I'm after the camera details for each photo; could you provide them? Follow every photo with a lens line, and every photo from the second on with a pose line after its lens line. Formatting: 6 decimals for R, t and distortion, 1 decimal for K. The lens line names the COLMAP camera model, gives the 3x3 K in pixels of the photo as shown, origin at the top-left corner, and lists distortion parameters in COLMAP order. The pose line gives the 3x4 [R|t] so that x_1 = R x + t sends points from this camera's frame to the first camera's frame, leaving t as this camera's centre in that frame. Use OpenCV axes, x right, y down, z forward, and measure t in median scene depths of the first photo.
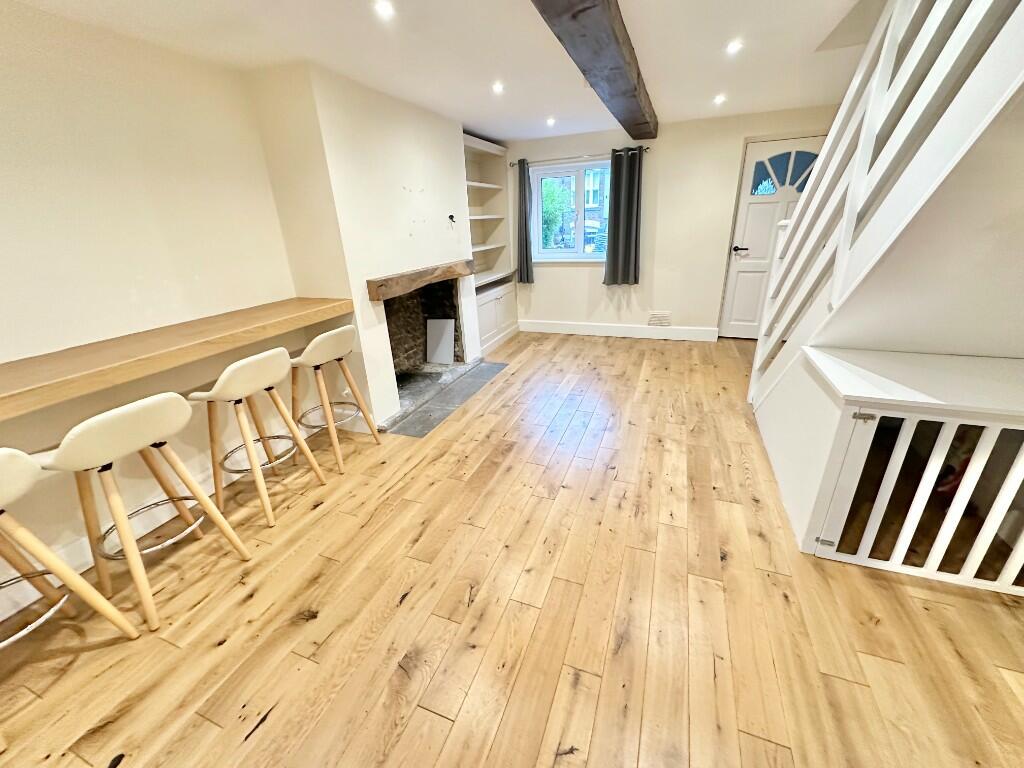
lens RADIAL K [[407.3, 0, 512.7], [0, 407.3, 382.5], [0, 0, 1]] dist [-0.001238, -0.000305]
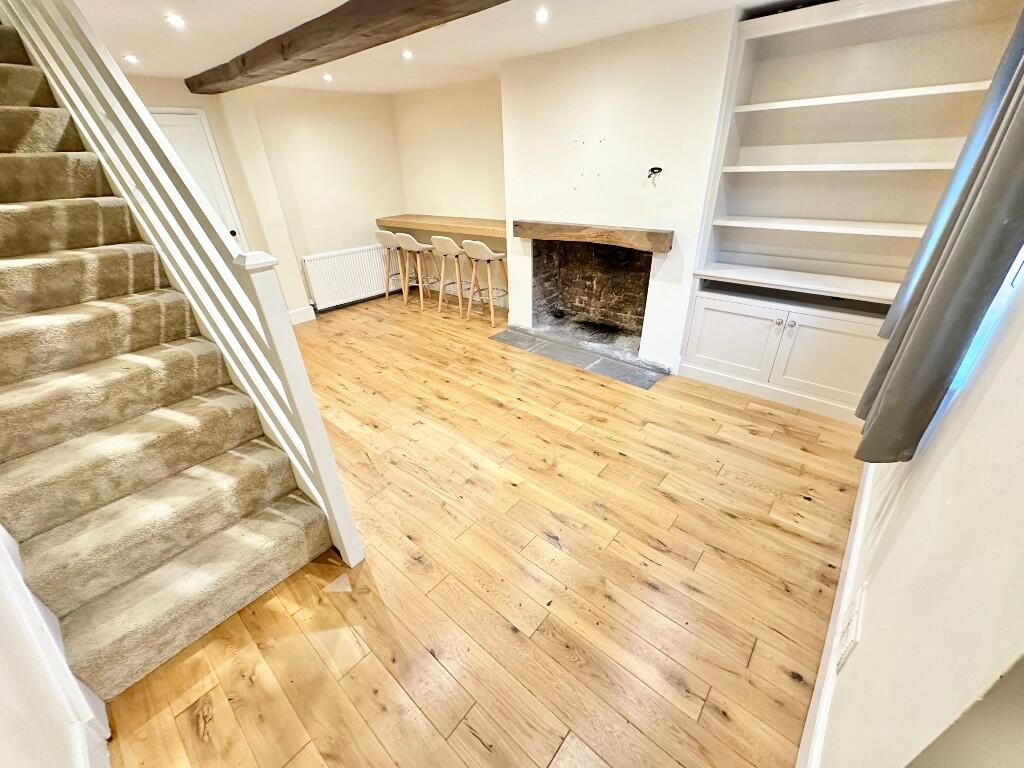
lens RADIAL K [[407.4, 0, 518.3], [0, 407.4, 389.4], [0, 0, 1]] dist [0.000991, 0.000039]
pose [[-0.332109, 0.514058, -0.790853, 0.817724], [-0.299879, 0.737397, 0.605242, -0.532124], [0.894302, 0.438166, -0.090742, 1.114226]]
